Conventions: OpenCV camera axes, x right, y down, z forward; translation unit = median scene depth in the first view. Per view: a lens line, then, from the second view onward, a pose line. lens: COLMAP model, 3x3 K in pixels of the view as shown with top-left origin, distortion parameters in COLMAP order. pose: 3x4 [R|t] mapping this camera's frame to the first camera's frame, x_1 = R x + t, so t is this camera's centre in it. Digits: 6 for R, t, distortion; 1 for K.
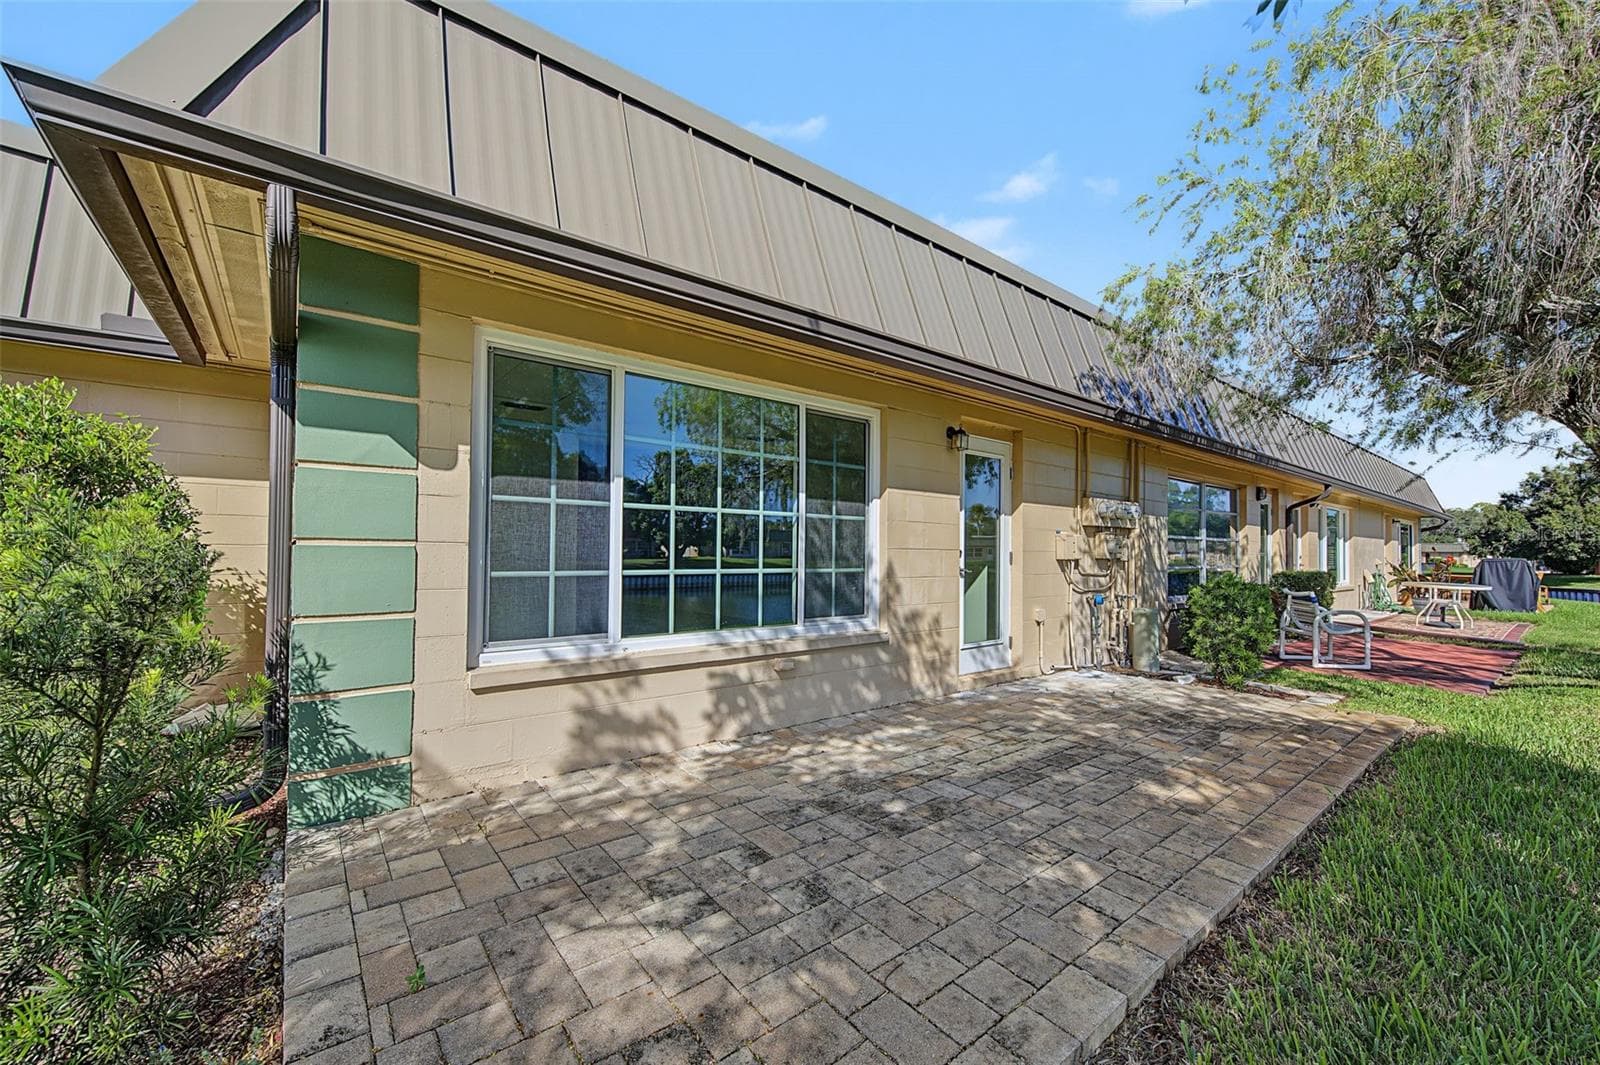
lens RADIAL K [[627.5, 0, 808.4], [0, 627.5, 535.3], [0, 0, 1]] dist [0.009238, -0.000098]
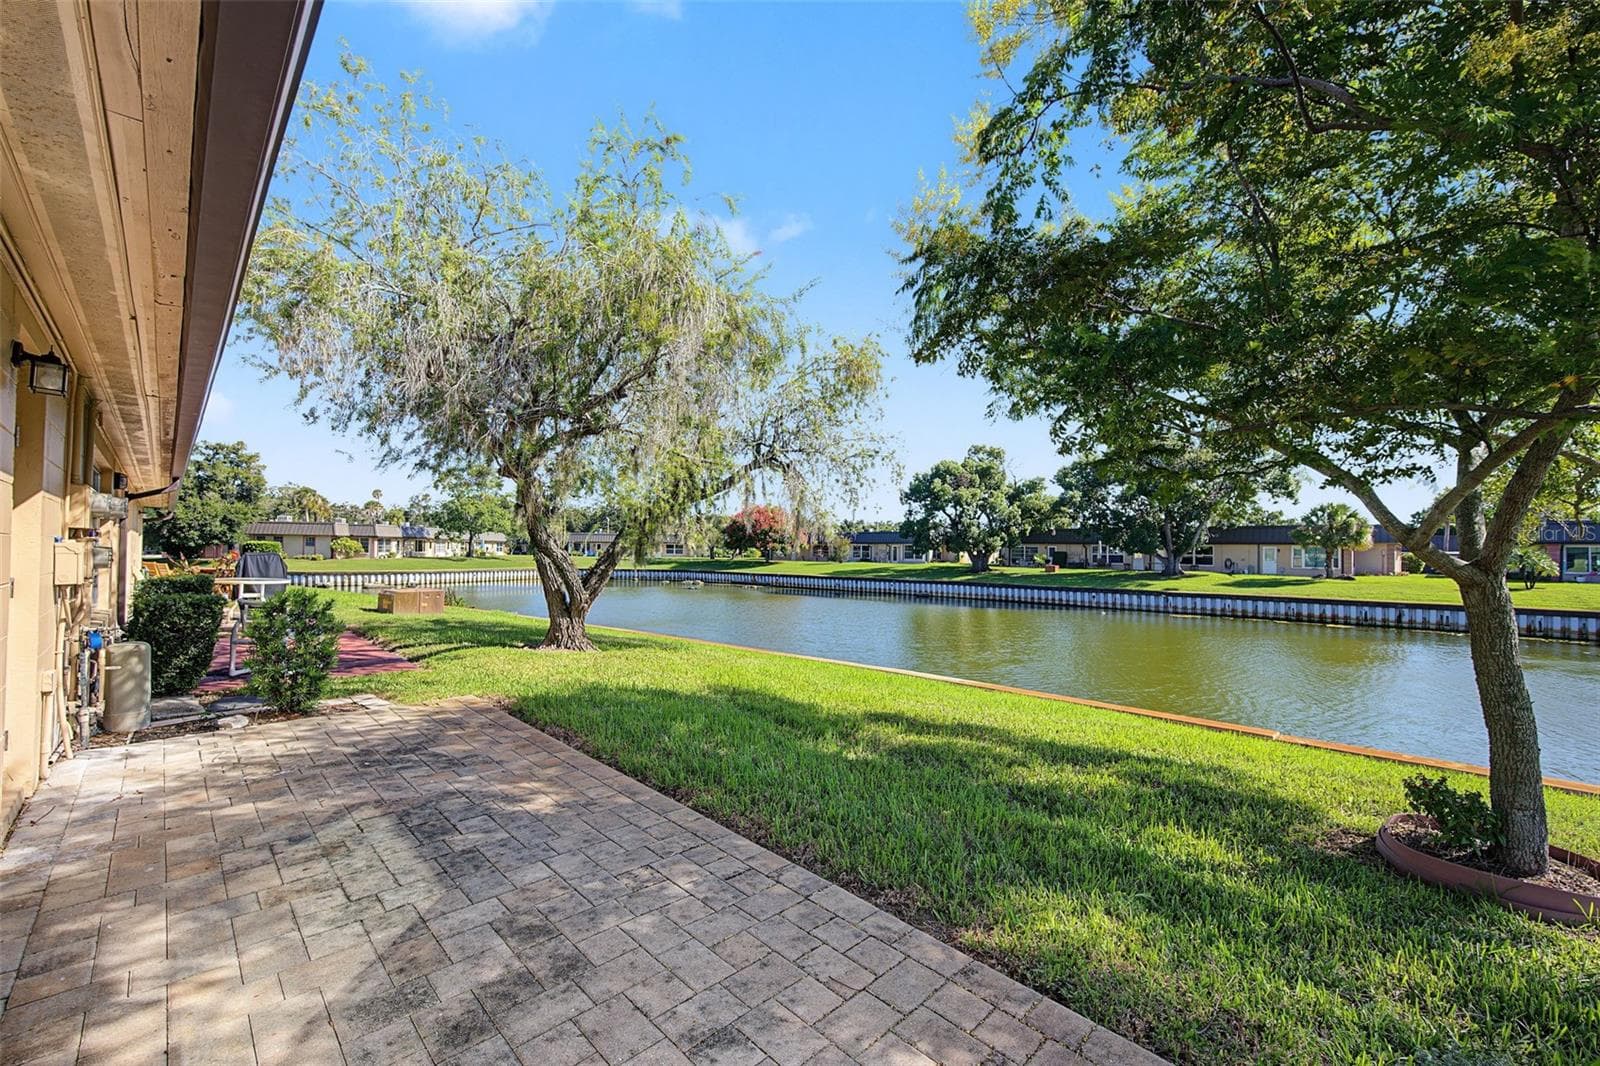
lens RADIAL K [[632.7, 0, 800.0], [0, 632.7, 533.0], [0, 0, 1]] dist [0.000534, -0.000238]
pose [[-0.095898, 0.016074, 0.995261, -0.185368], [-0.036923, 0.999124, -0.019694, -0.017088], [-0.994706, -0.038636, -0.095220, 0.224512]]
